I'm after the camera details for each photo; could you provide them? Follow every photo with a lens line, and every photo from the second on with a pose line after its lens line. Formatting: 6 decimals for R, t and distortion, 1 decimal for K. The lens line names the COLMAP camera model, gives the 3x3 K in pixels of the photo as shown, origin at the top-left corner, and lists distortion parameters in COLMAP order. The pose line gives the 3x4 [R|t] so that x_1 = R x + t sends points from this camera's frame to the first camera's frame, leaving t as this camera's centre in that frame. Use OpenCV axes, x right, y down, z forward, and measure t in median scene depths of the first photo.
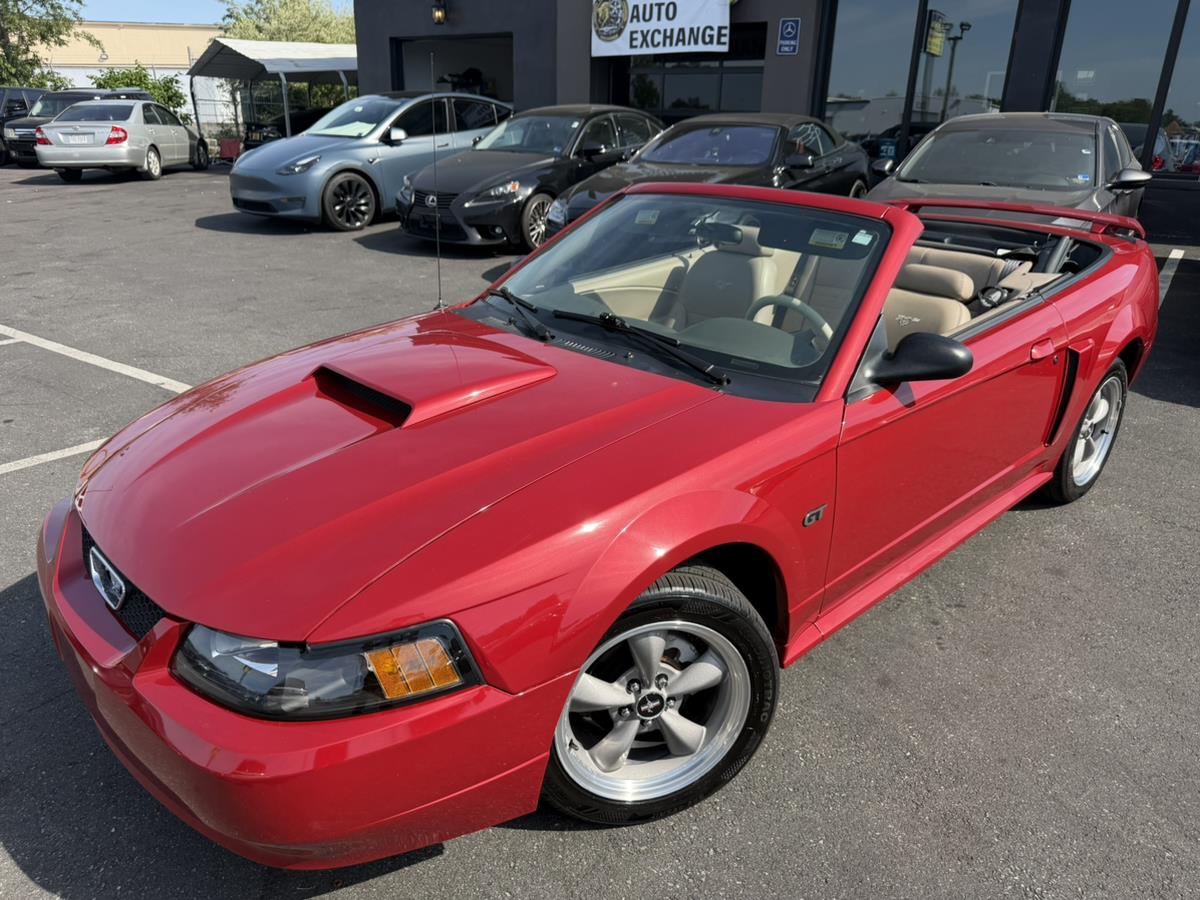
lens RADIAL K [[852.7, 0, 587.3], [0, 852.7, 453.2], [0, 0, 1]] dist [0.008905, -0.018068]
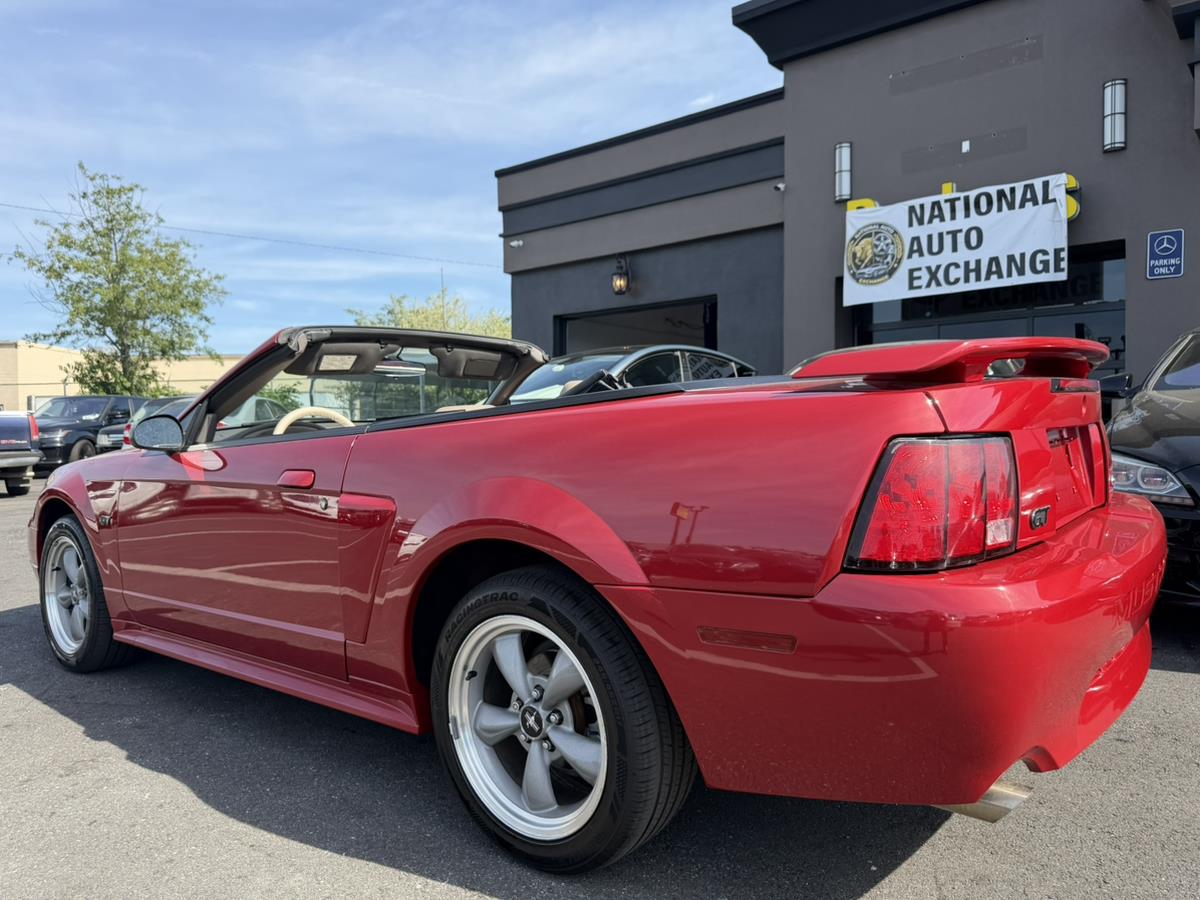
lens RADIAL K [[852.7, 0, 597.9], [0, 852.7, 455.2], [0, 0, 1]] dist [0.008905, -0.018068]
pose [[0.997377, -0.025319, -0.067805, -0.179513], [0.000038, 0.937002, -0.349324, -0.086699], [0.072378, 0.348406, 0.934545, 0.356265]]
